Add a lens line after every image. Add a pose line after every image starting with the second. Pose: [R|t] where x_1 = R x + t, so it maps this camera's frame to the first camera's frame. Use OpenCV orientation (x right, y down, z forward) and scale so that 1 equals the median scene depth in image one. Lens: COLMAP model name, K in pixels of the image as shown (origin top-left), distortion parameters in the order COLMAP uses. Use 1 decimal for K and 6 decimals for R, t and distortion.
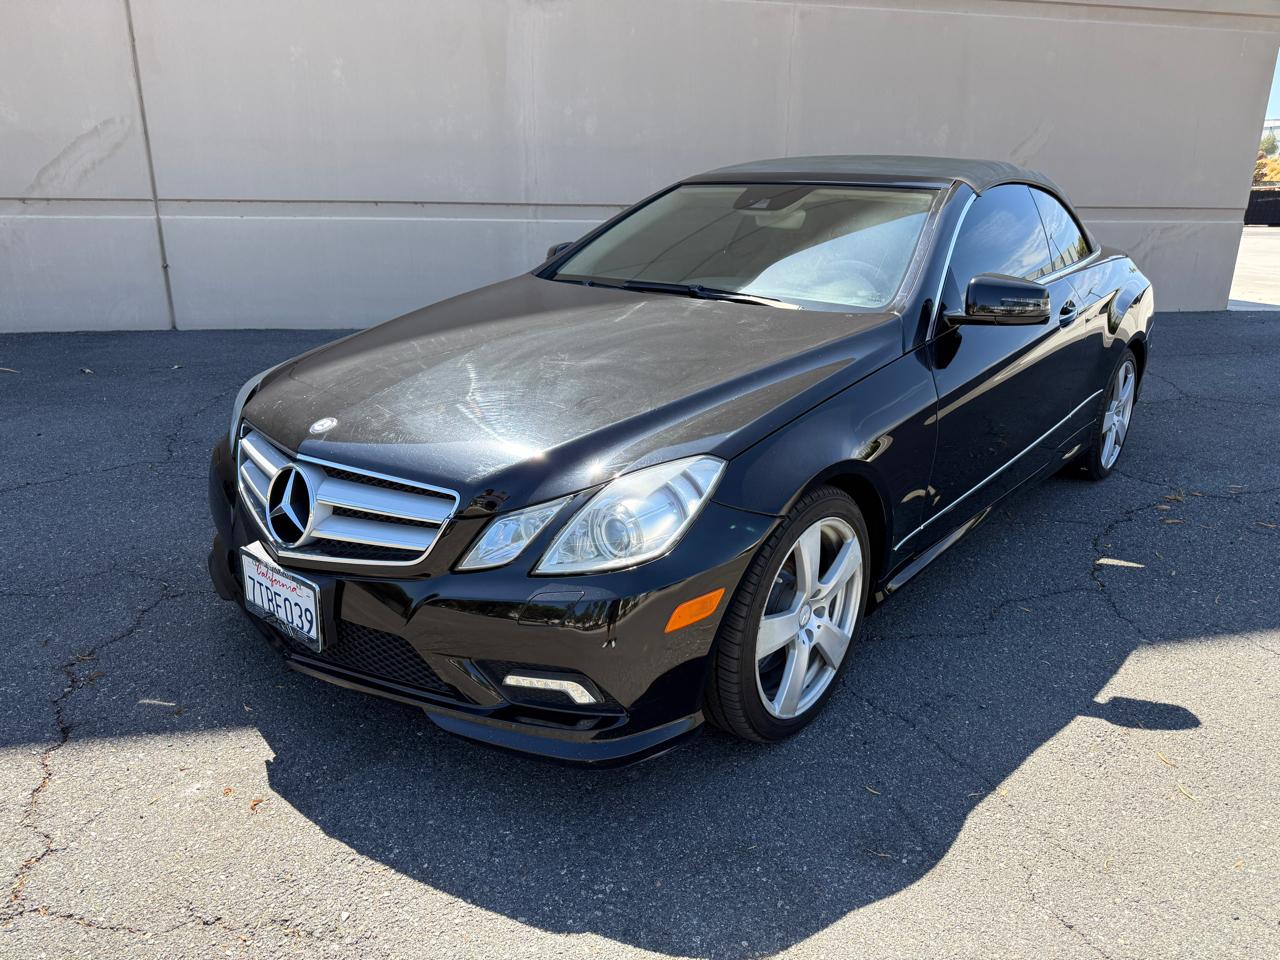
lens RADIAL K [[929.4, 0, 643.5], [0, 929.4, 481.6], [0, 0, 1]] dist [0.008681, -0.012186]
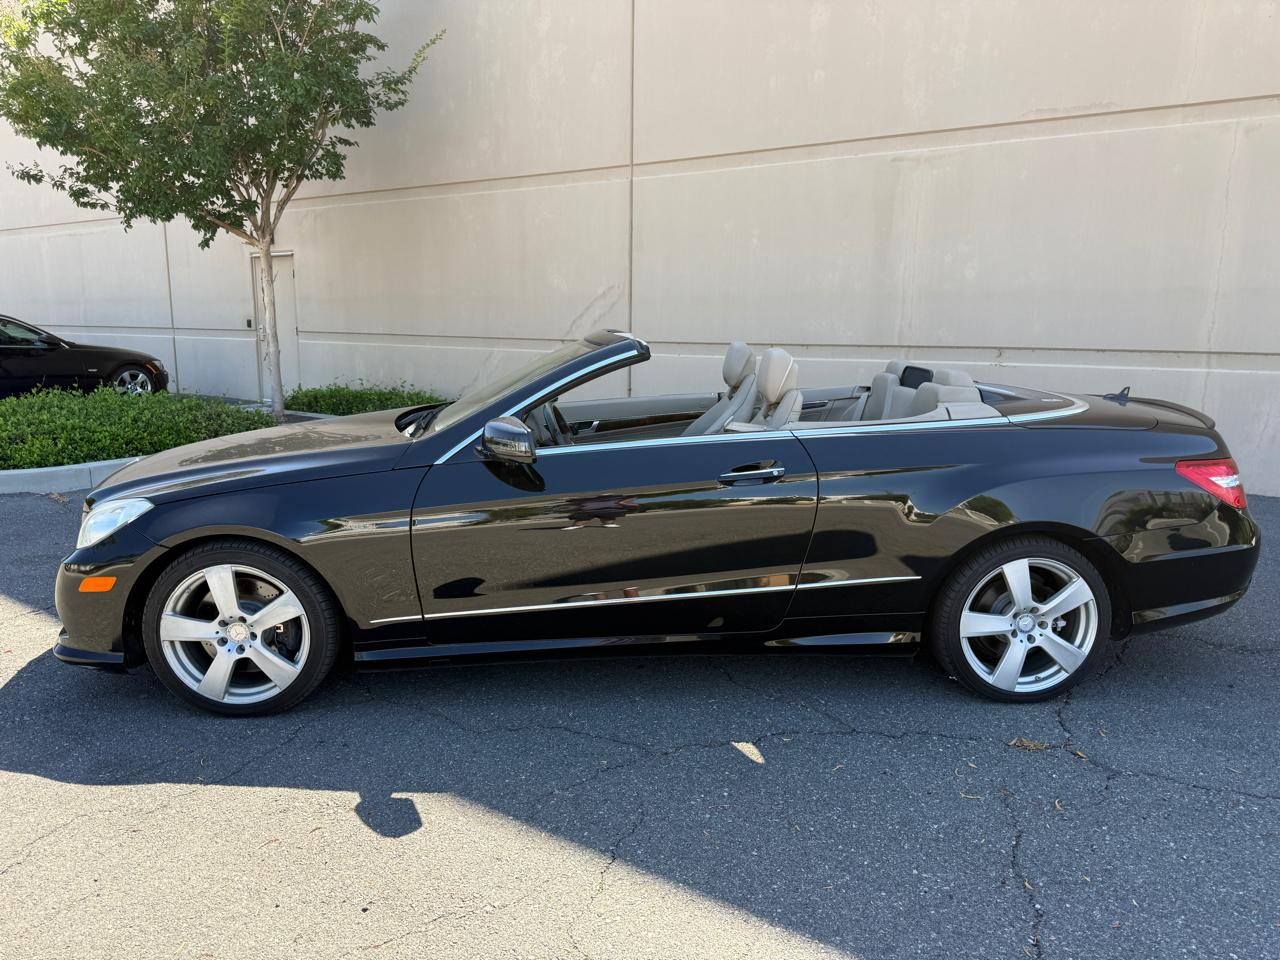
lens RADIAL K [[917.8, 0, 634.0], [0, 917.8, 486.0], [0, 0, 1]] dist [0.015123, -0.021136]
pose [[0.668819, 0.121465, -0.733435, 1.434991], [-0.218483, 0.975110, -0.037746, -0.141434], [0.710595, 0.185489, 0.678711, 0.396141]]
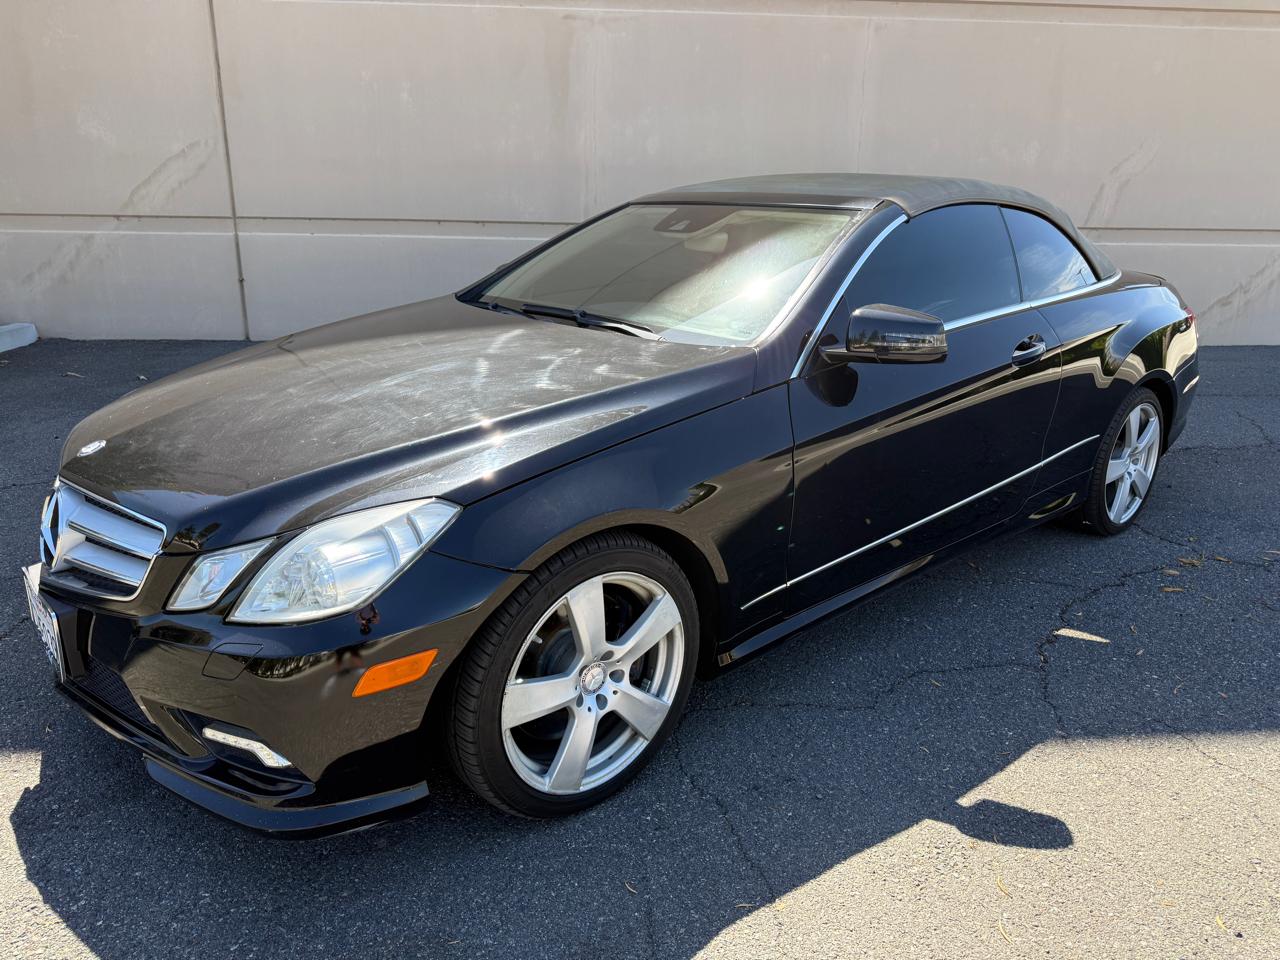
lens RADIAL K [[923.6, 0, 637.8], [0, 923.6, 481.4], [0, 0, 1]] dist [0.013491, -0.017288]
pose [[0.988042, 0.046080, -0.147136, 0.286769], [-0.048630, 0.998722, -0.013777, -0.032405], [0.146313, 0.020767, 0.989020, 0.097823]]
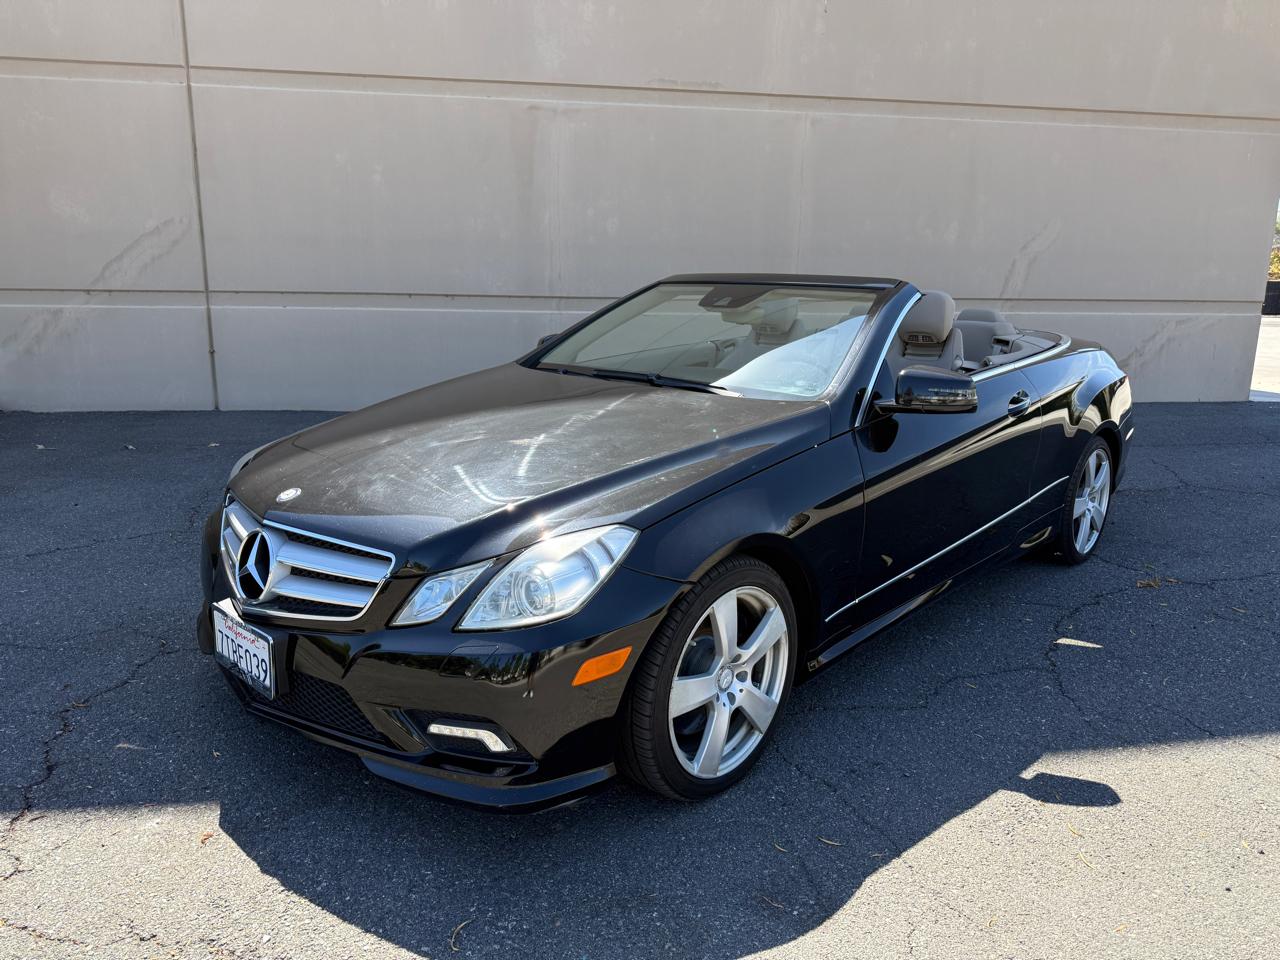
lens RADIAL K [[929.2, 0, 636.9], [0, 929.2, 474.6], [0, 0, 1]] dist [0.001680, -0.005098]
pose [[0.998439, 0.013244, -0.054265, 0.106501], [-0.018450, 0.995153, -0.096589, 0.012138], [0.052723, 0.097440, 0.993844, -0.076026]]
